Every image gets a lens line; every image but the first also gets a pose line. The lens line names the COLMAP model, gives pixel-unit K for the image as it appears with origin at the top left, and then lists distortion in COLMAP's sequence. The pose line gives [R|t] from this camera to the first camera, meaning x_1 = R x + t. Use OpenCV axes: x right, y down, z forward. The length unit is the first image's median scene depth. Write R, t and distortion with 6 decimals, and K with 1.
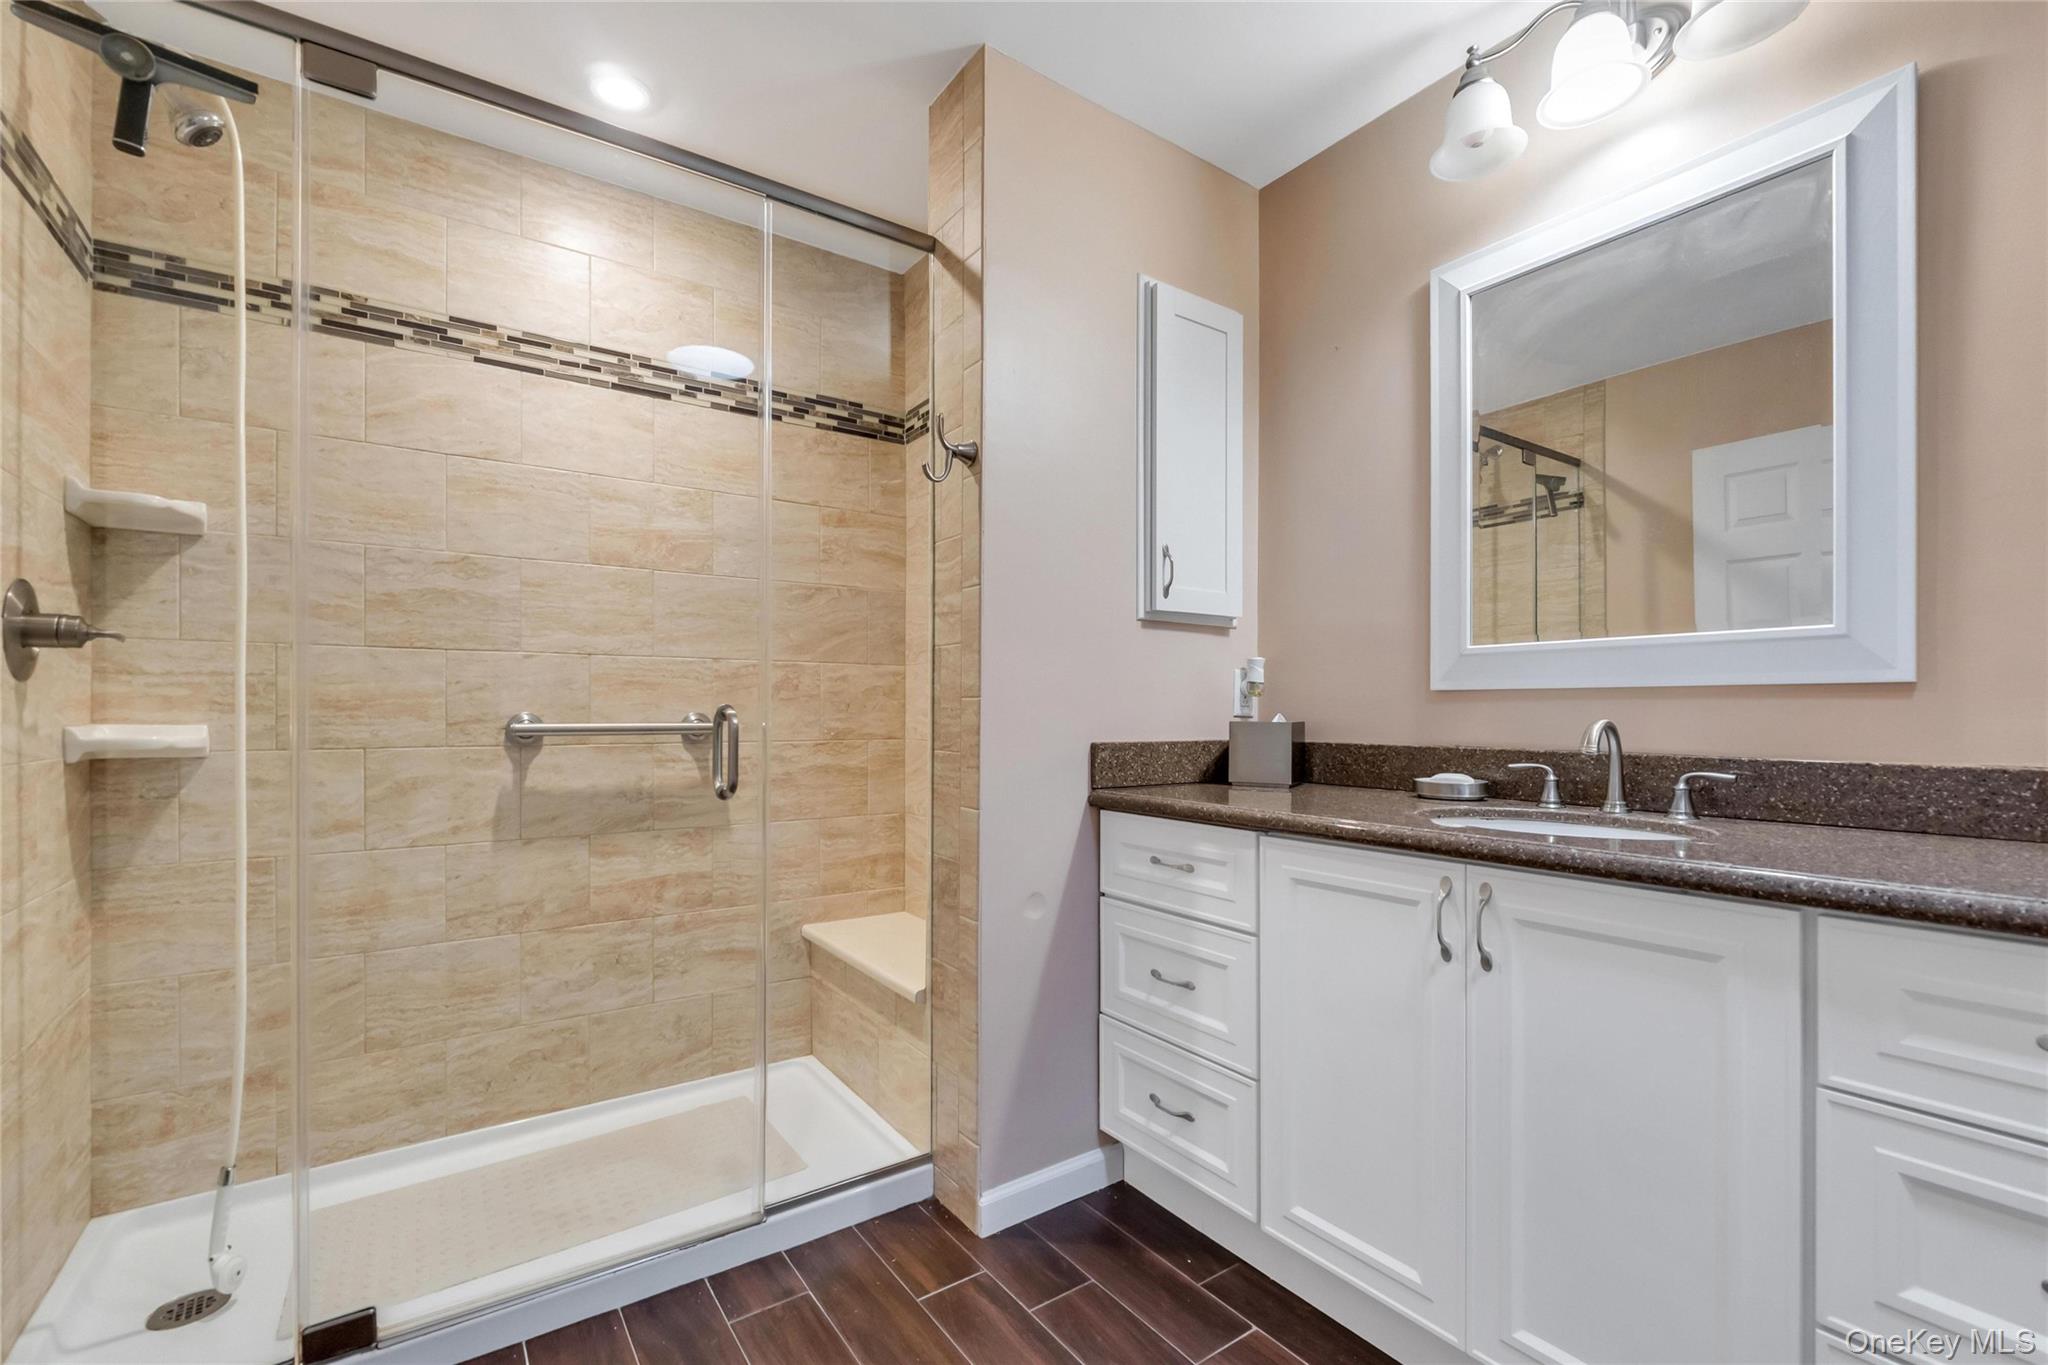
lens RADIAL K [[872.5, 0, 1016.7], [0, 872.5, 715.6], [0, 0, 1]] dist [-0.002317, -0.000559]
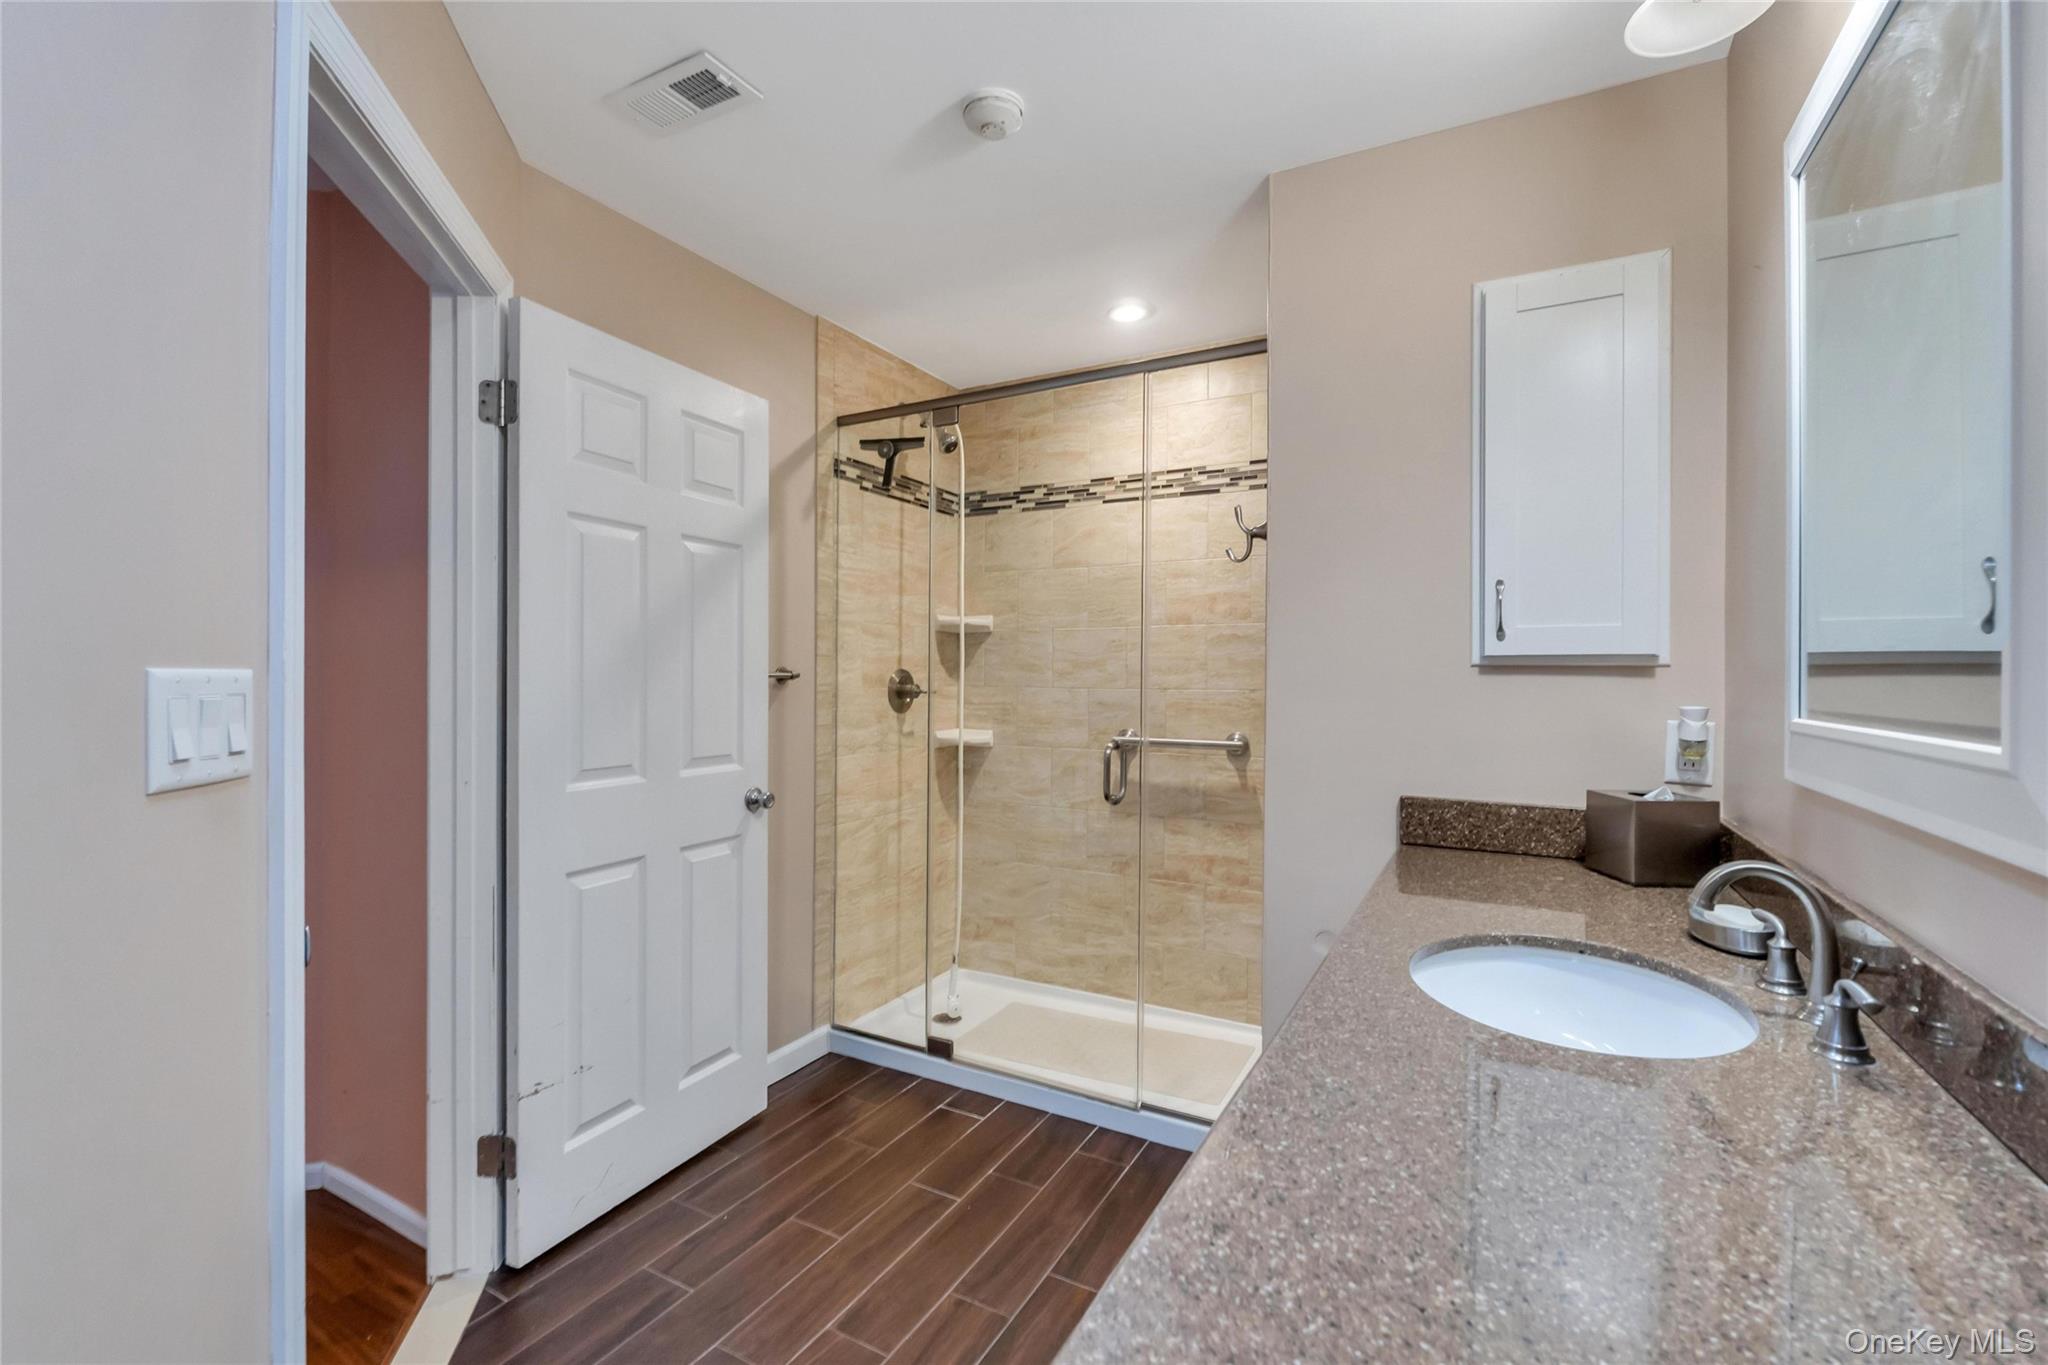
lens RADIAL K [[870.3, 0, 1024.0], [0, 870.3, 682.5], [0, 0, 1]] dist [-0.003236, -0.000301]
pose [[0.452800, 0.006760, -0.891586, 0.713944], [-0.008685, 0.999957, 0.003172, -0.089238], [0.891570, 0.006307, 0.452839, 0.168378]]
